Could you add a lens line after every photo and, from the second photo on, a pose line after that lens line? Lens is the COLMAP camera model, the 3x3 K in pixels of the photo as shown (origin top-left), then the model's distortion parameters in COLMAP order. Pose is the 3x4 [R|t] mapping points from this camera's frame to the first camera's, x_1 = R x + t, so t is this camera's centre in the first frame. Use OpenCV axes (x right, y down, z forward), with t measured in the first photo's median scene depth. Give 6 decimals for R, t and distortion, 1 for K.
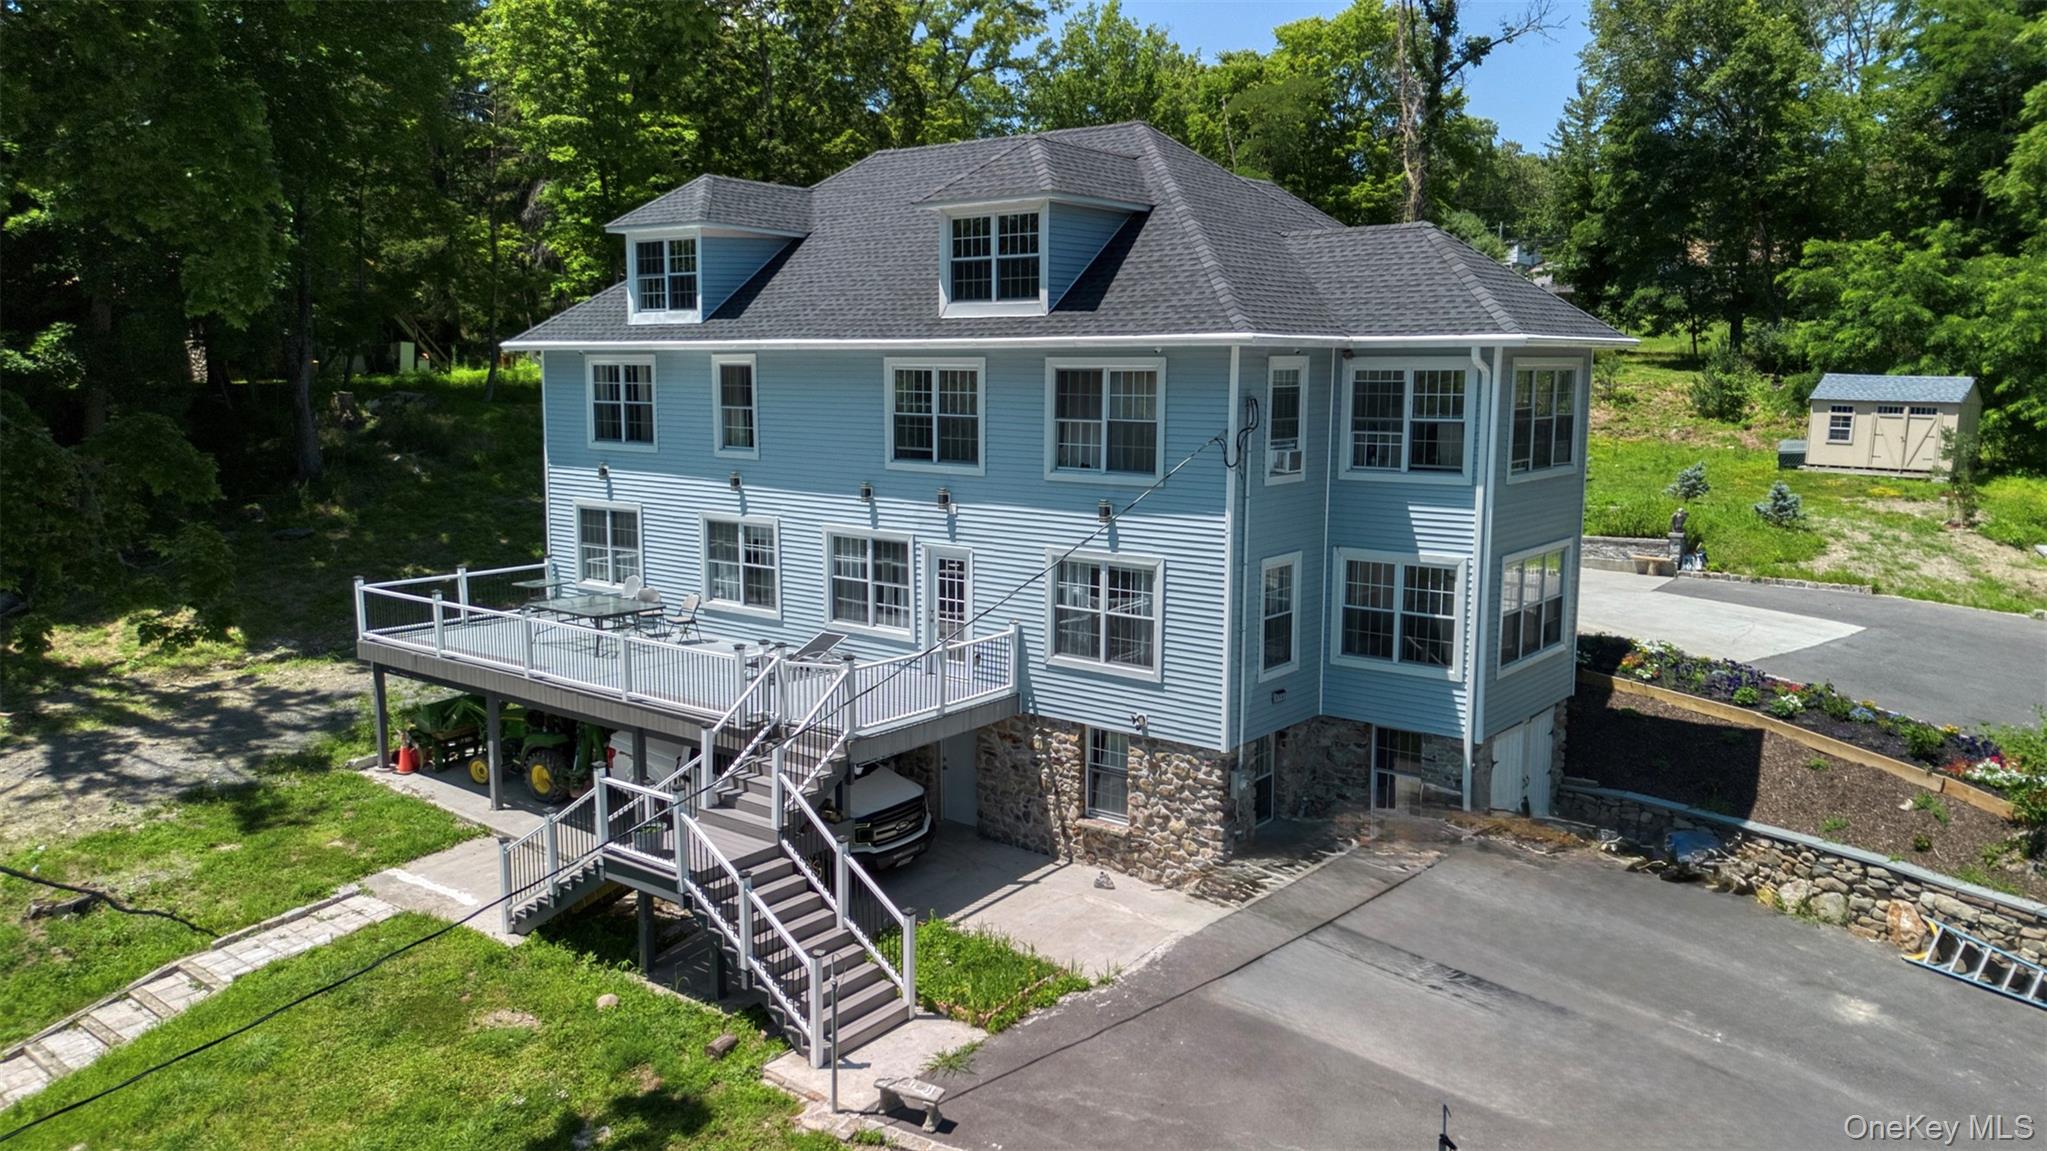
lens RADIAL K [[1450.8, 0, 1023.5], [0, 1450.8, 575.5], [0, 0, 1]] dist [0.048147, -0.056592]
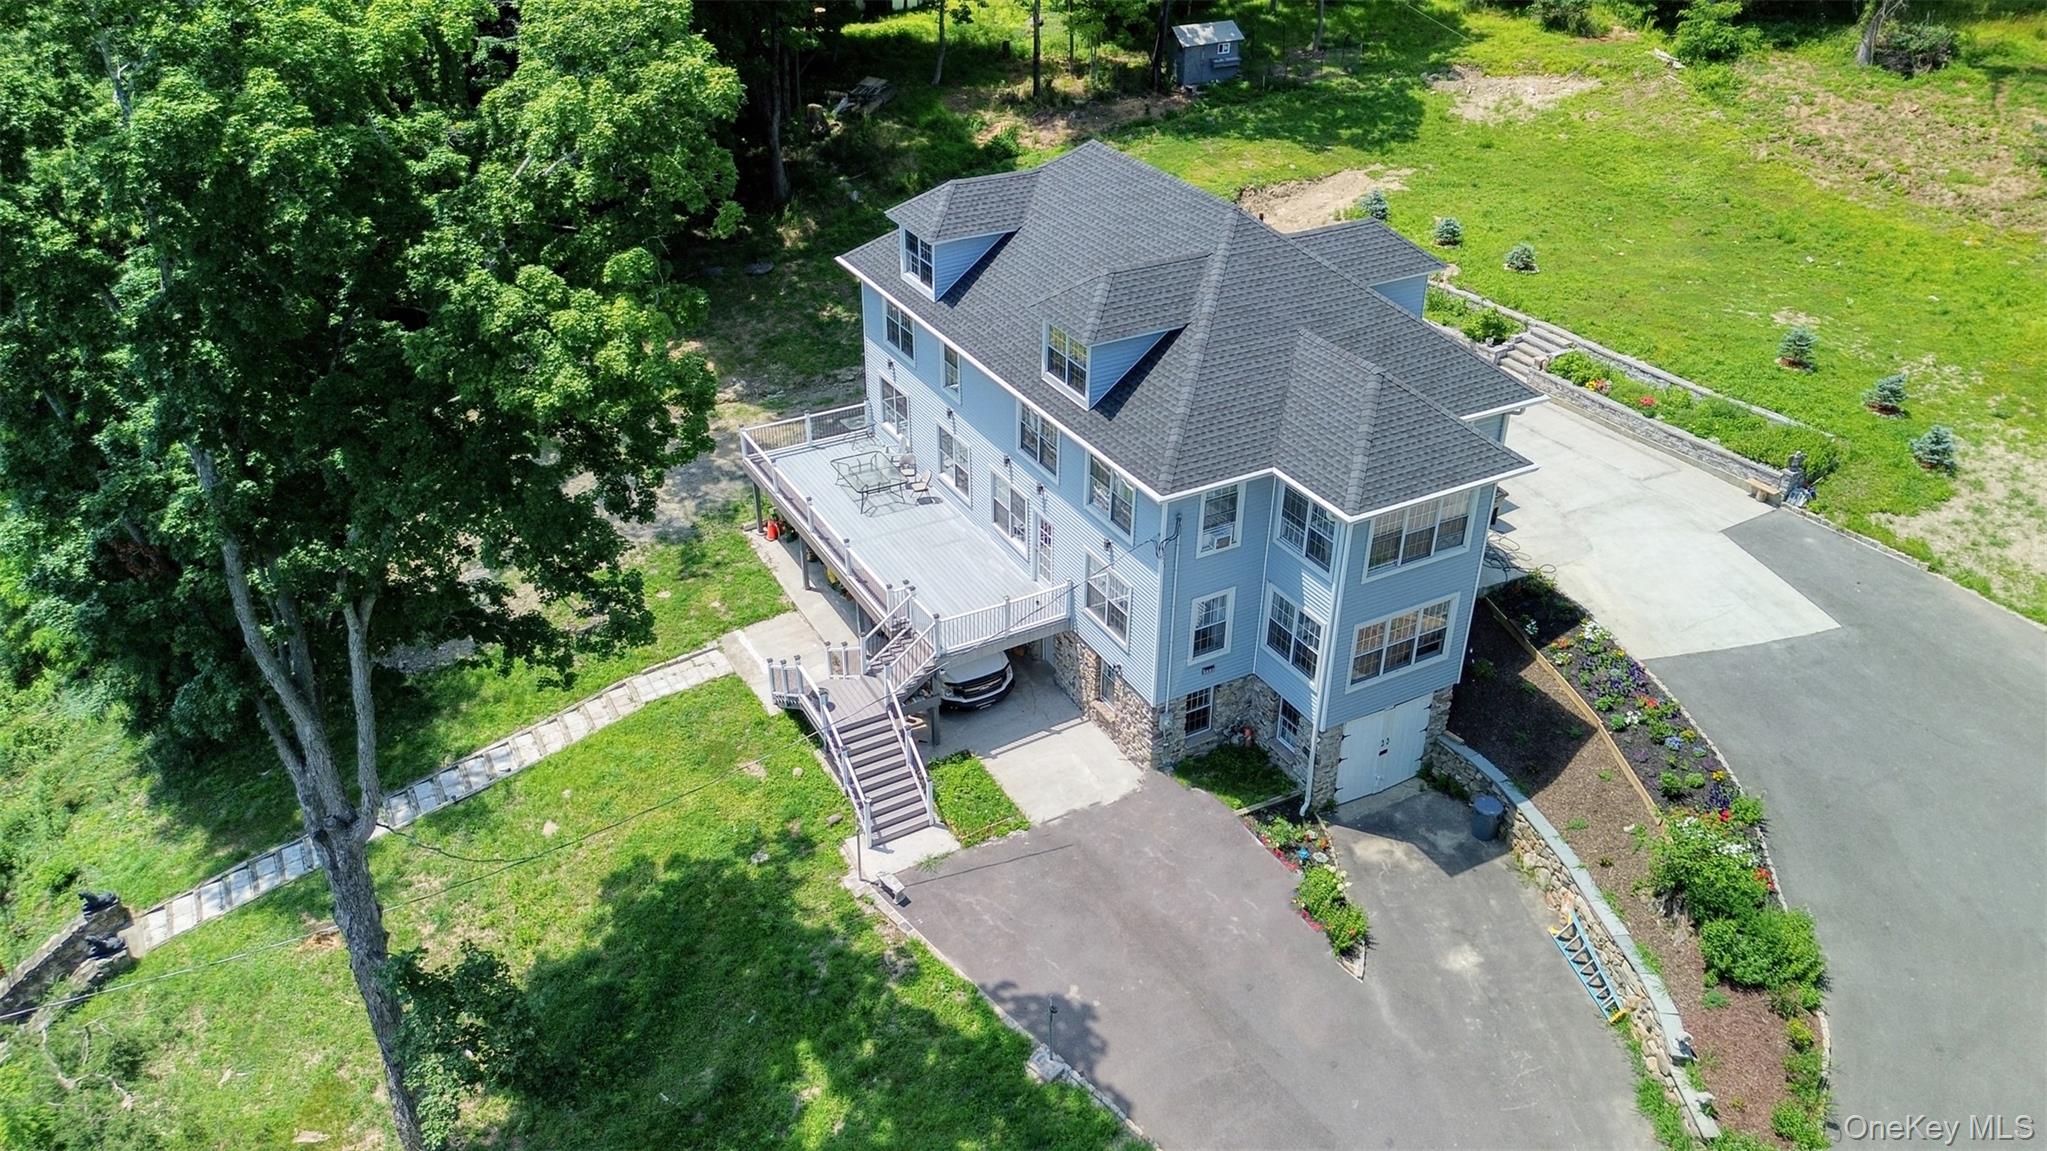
lens RADIAL K [[1450.8, 0, 1023.5], [0, 1450.8, 575.5], [0, 0, 1]] dist [0.048147, -0.056592]
pose [[0.921118, 0.203004, -0.332159, 0.461183], [-0.059823, 0.916944, 0.394507, -0.577895], [0.384658, -0.343517, 0.856758, -0.359577]]
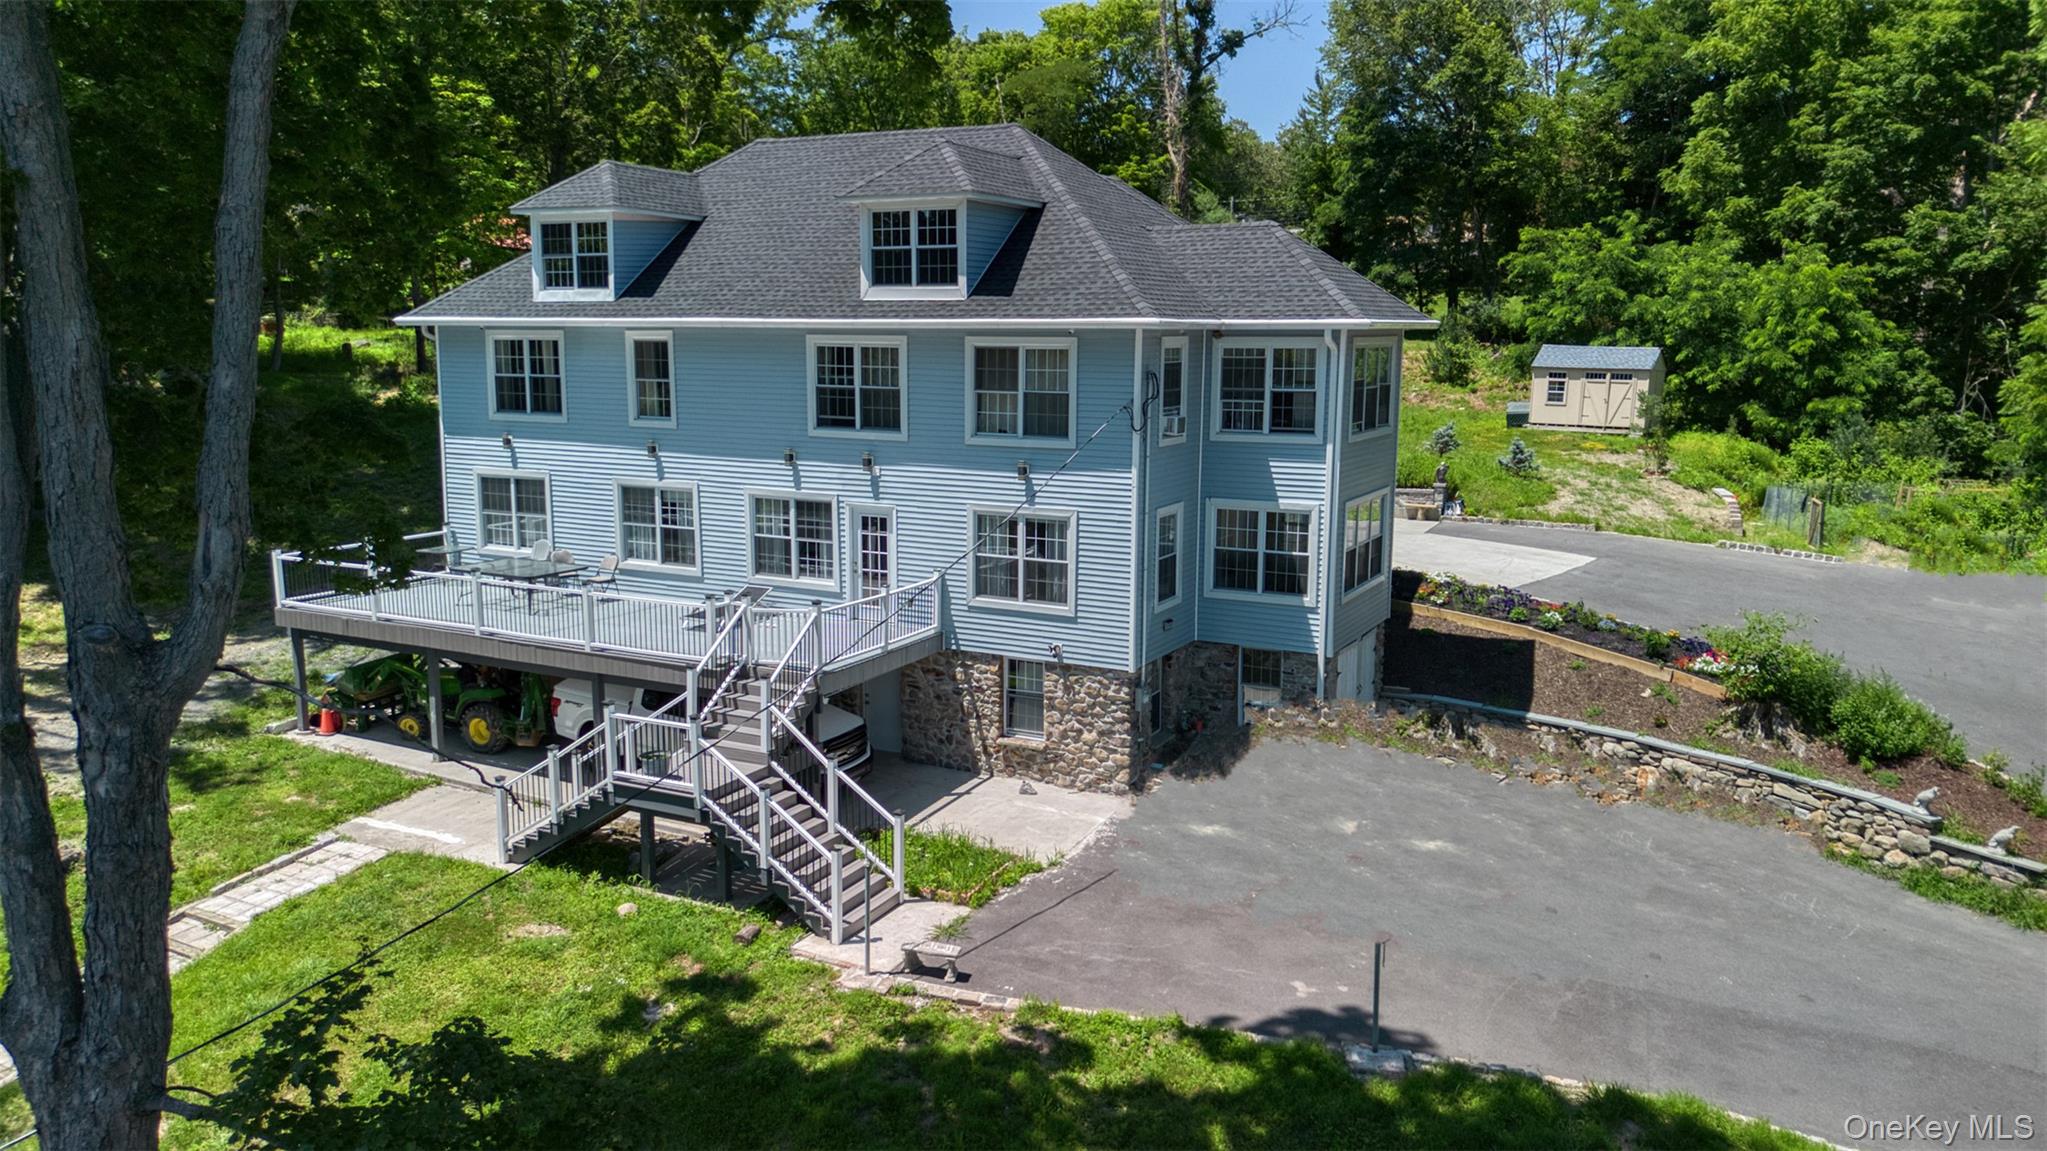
lens RADIAL K [[1439.7, 0, 1031.8], [0, 1439.7, 581.8], [0, 0, 1]] dist [0.057952, -0.106755]
pose [[0.982687, -0.030092, 0.182816, -0.137722], [0.024713, 0.999194, 0.031630, 0.007738], [-0.183620, -0.026564, 0.982638, -0.123047]]
